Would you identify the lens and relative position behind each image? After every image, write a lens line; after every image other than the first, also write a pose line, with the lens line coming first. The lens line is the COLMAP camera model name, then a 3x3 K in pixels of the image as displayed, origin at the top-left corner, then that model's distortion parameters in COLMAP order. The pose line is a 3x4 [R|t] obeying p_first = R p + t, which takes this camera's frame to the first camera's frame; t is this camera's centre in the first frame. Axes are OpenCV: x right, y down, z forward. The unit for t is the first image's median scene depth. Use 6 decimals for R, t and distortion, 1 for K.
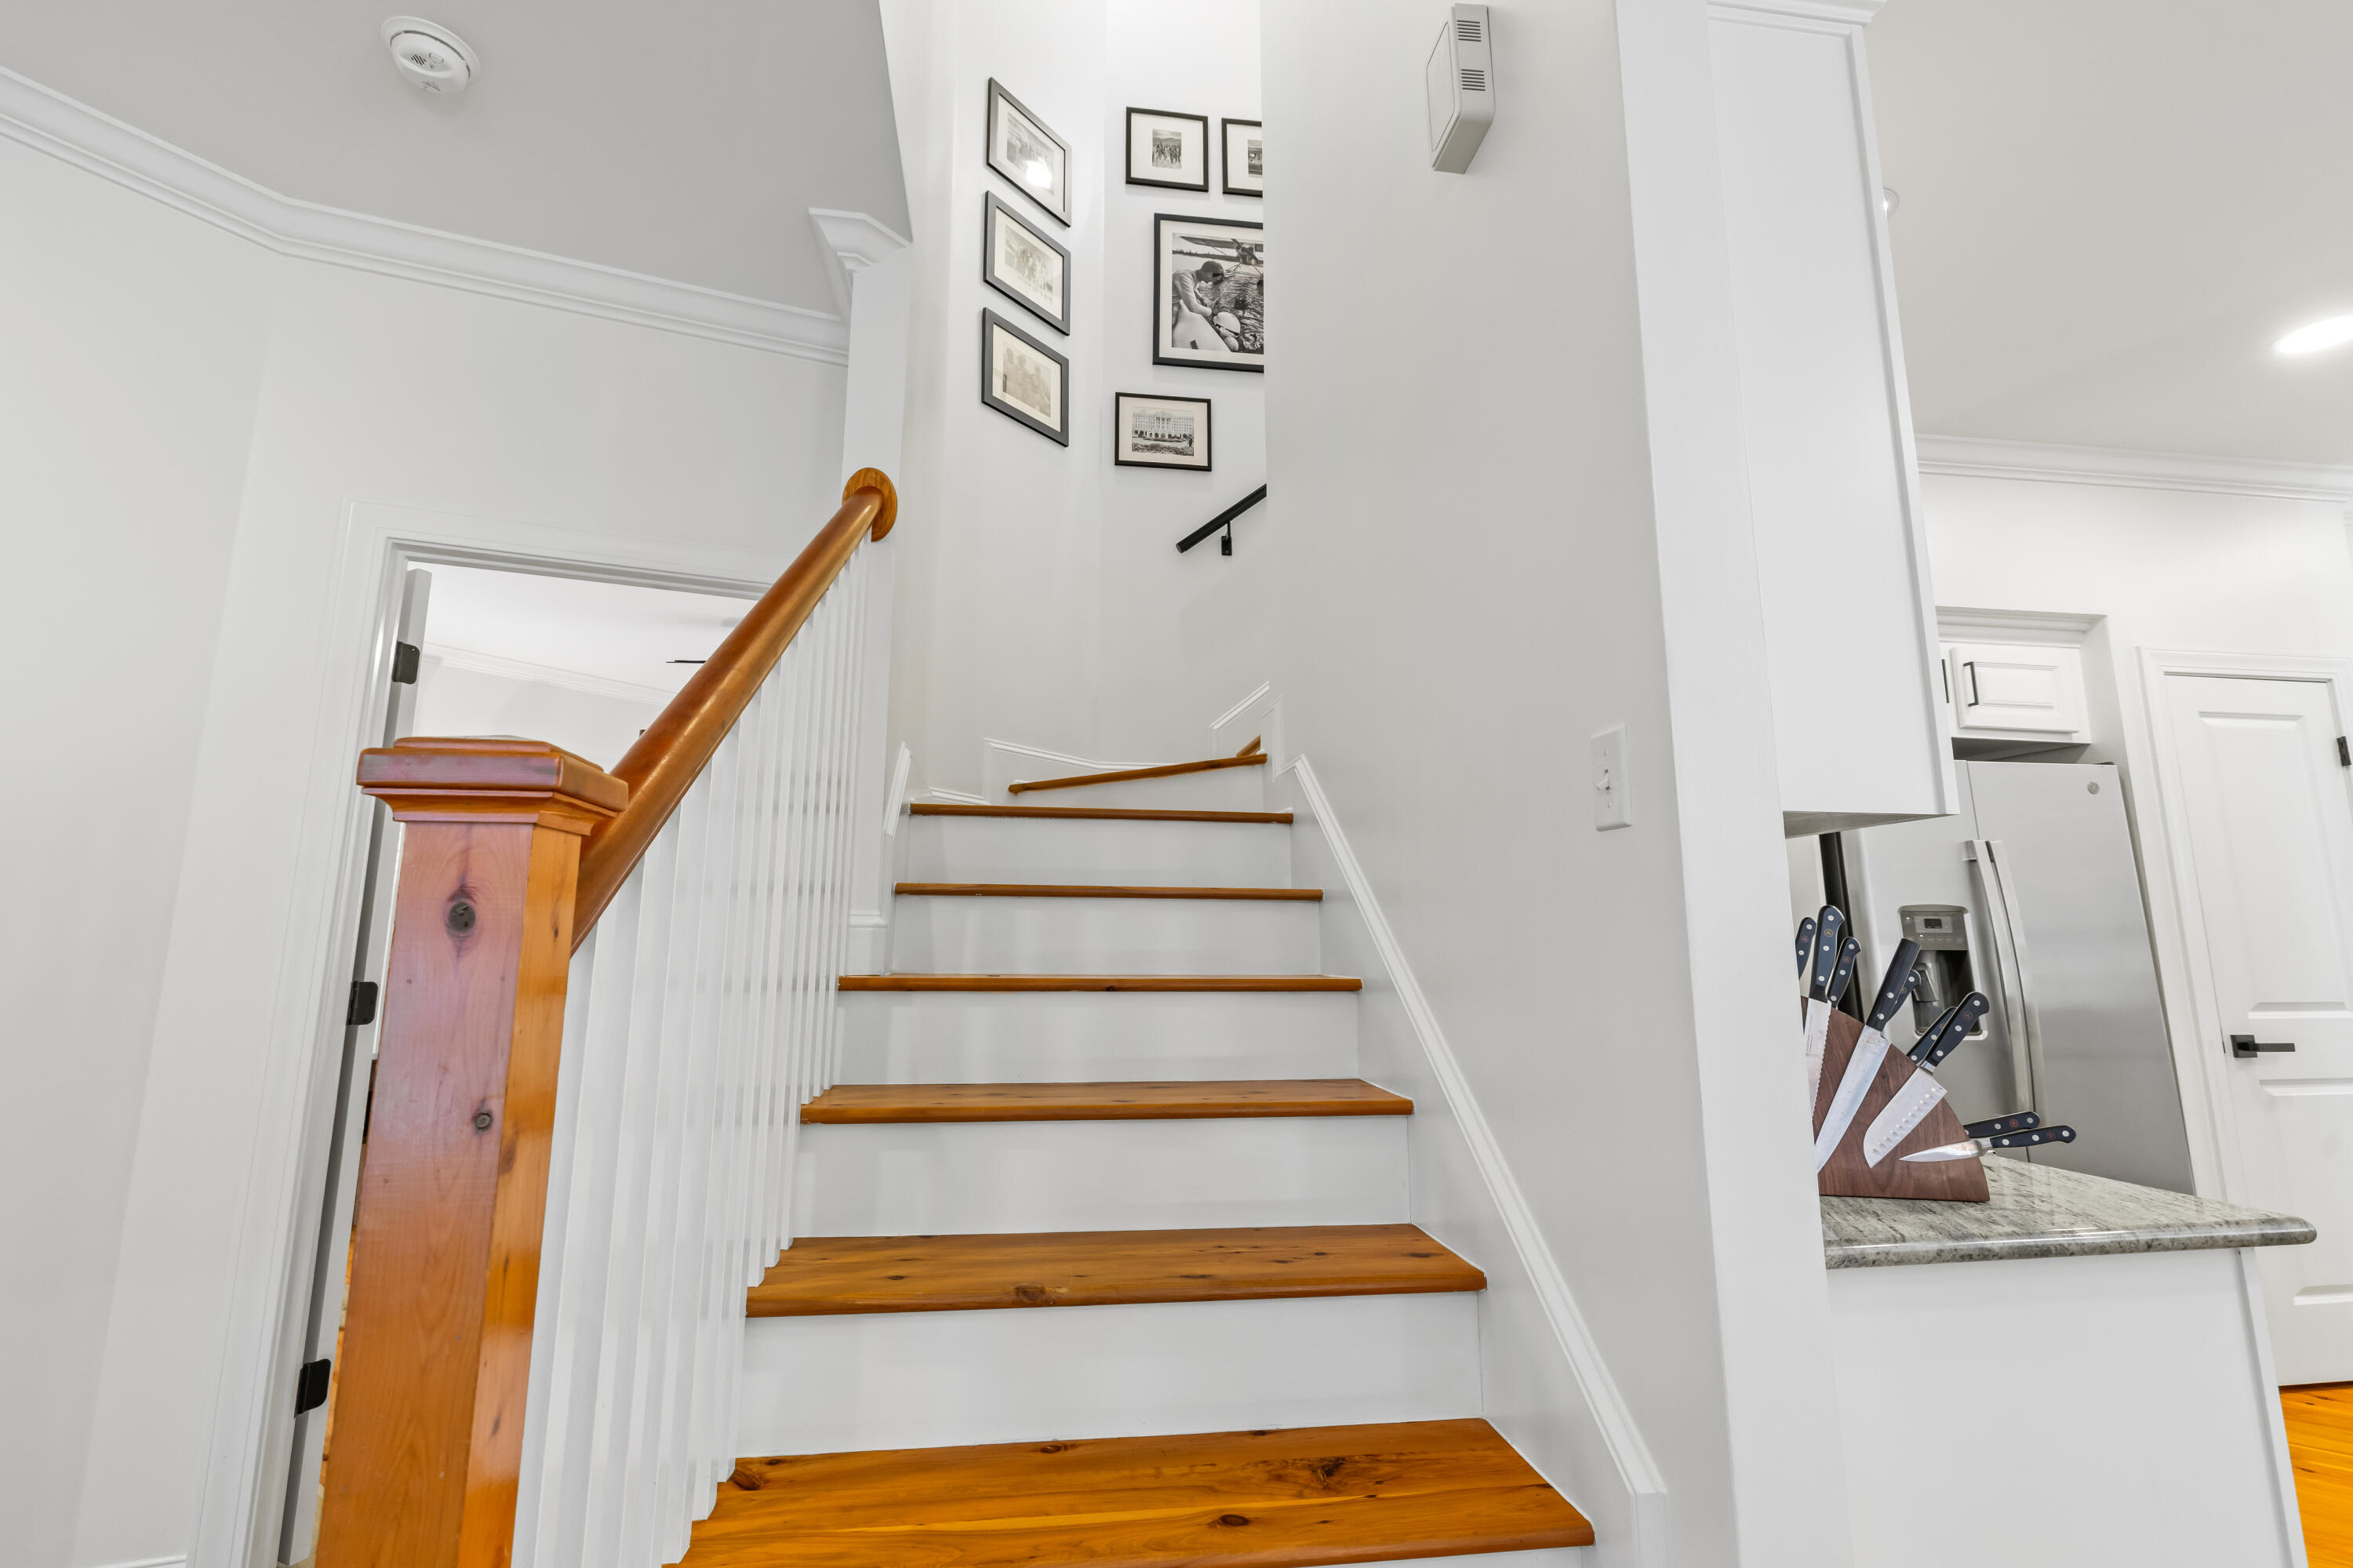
lens RADIAL K [[1036.0, 0, 1160.1], [0, 1036.0, 790.0], [0, 0, 1]] dist [-0.001616, -0.000604]
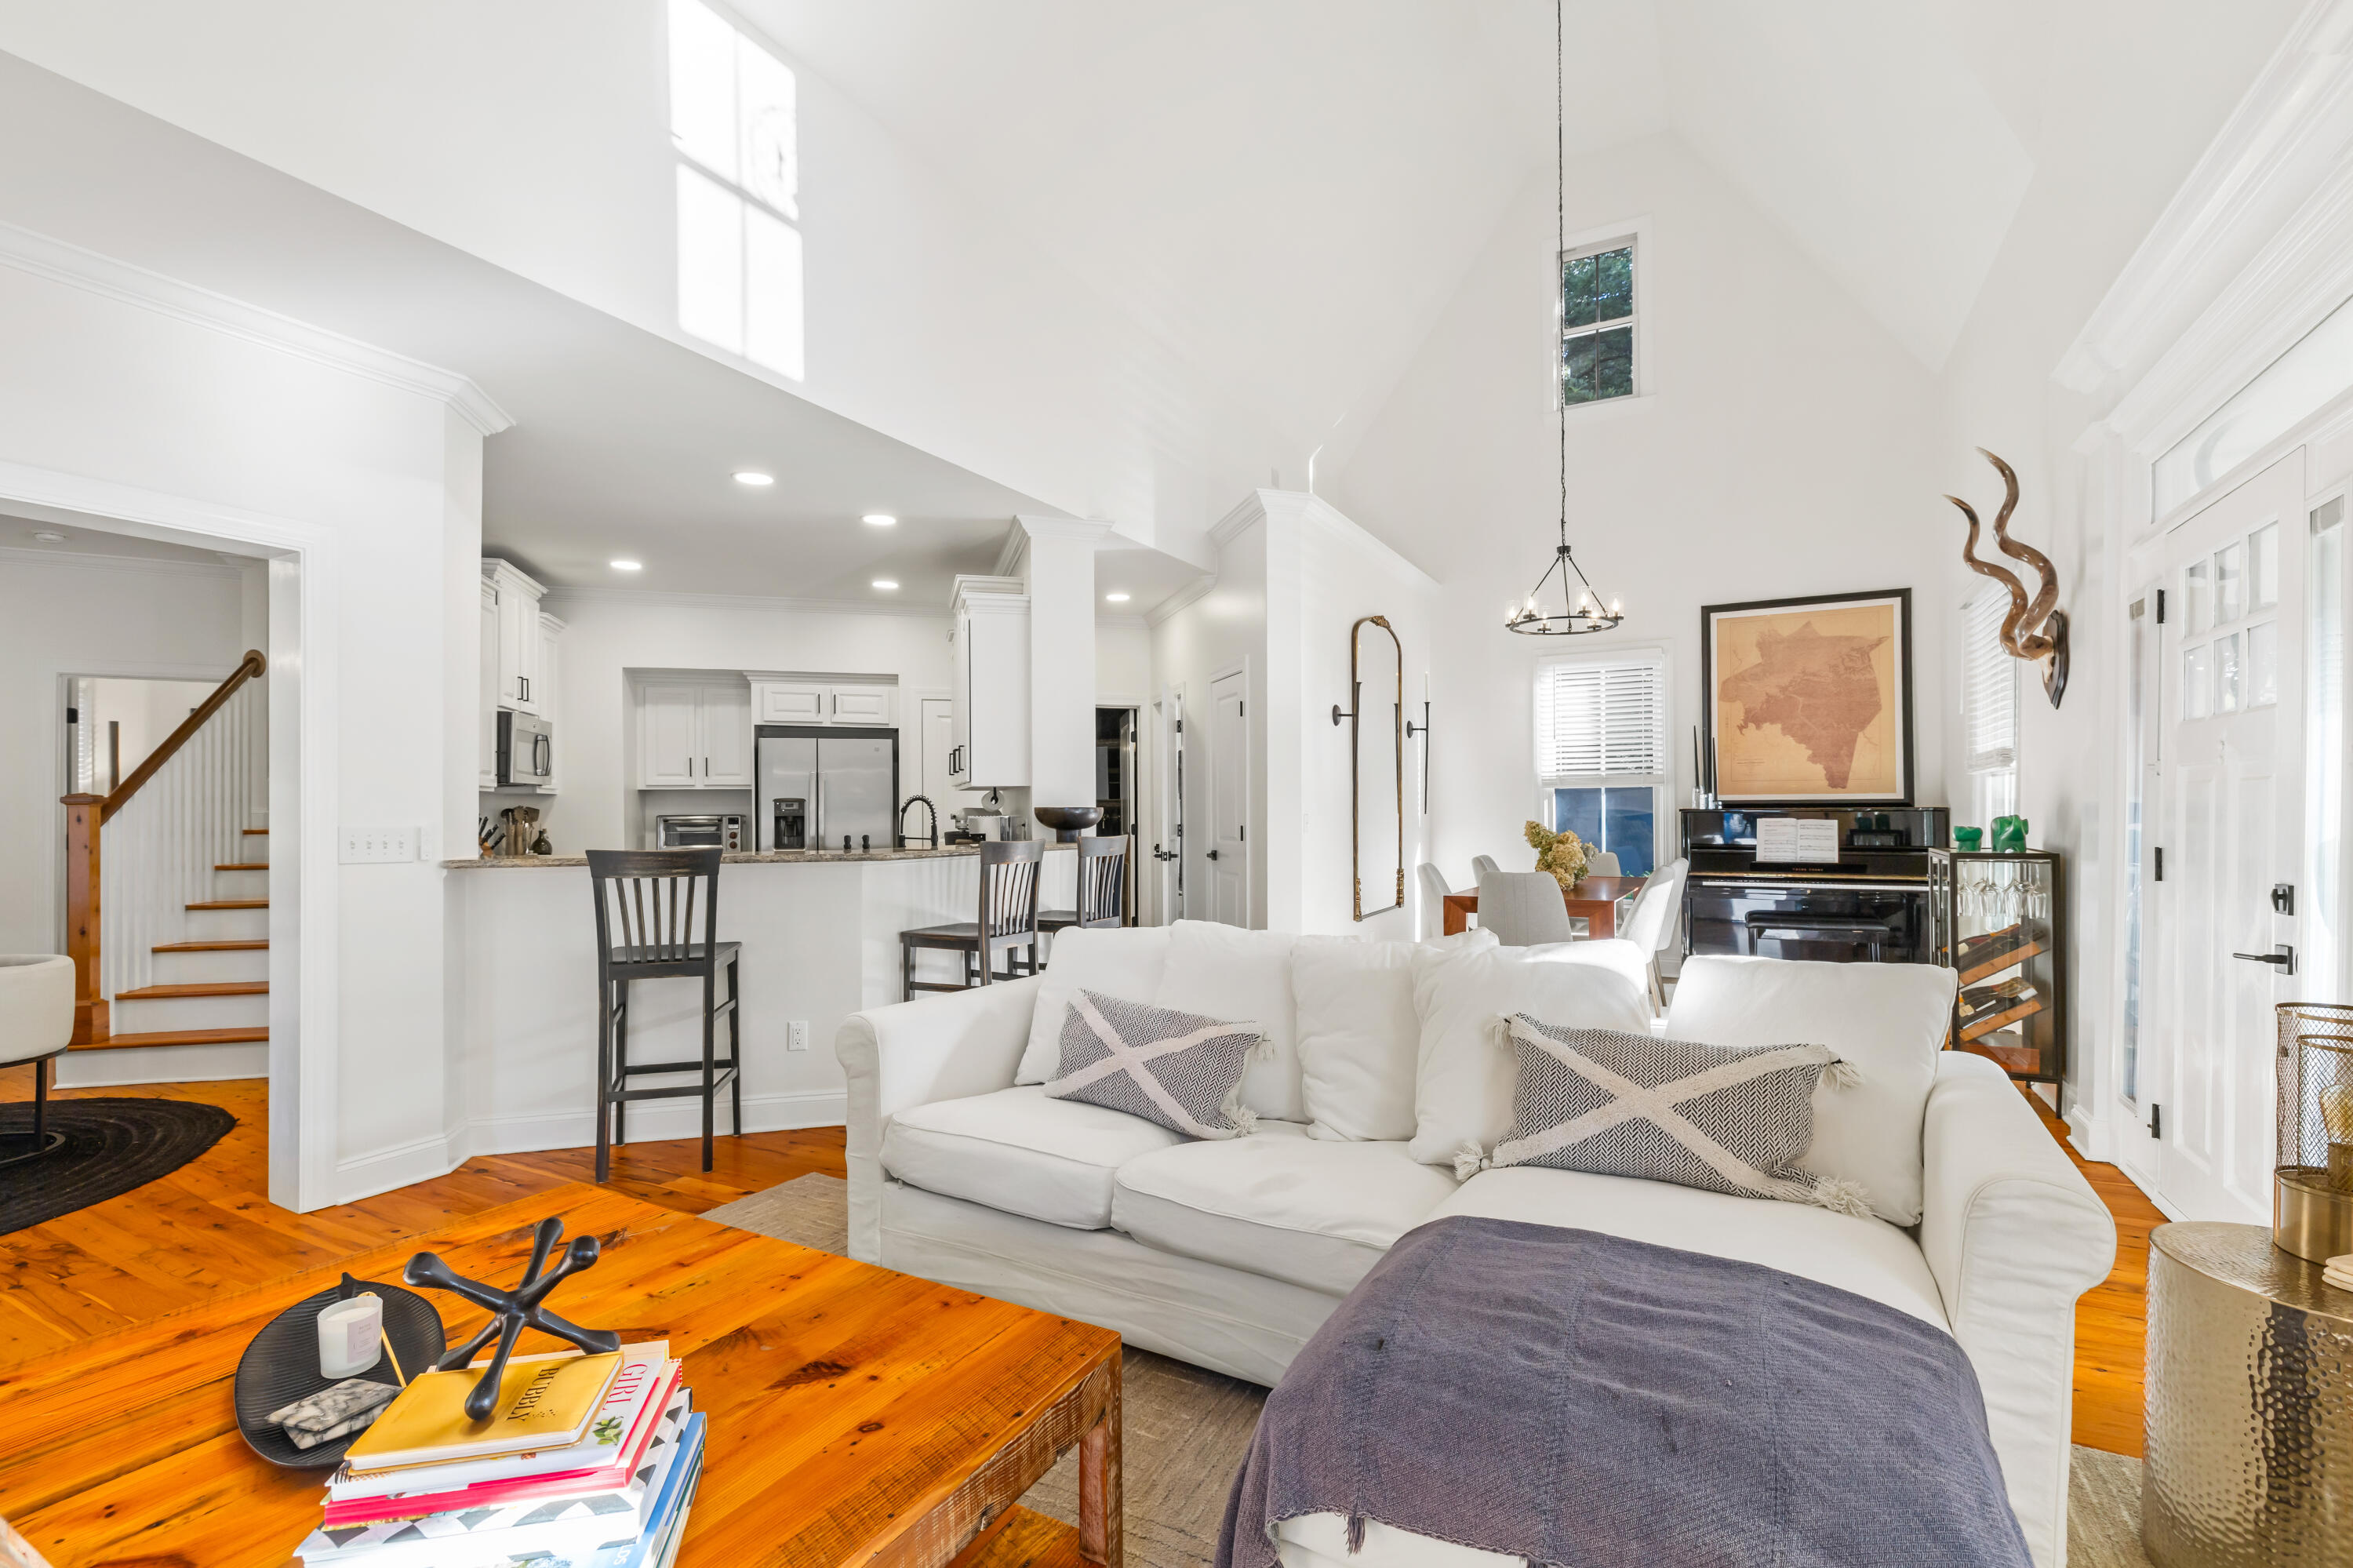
lens RADIAL K [[1021.9, 0, 1170.8], [0, 1021.9, 799.4], [0, 0, 1]] dist [0.000483, -0.000021]
pose [[0.990714, -0.009453, 0.135632, 1.629556], [-0.012228, 0.987342, 0.158134, -0.353366], [-0.135410, -0.158324, 0.978058, -1.881936]]
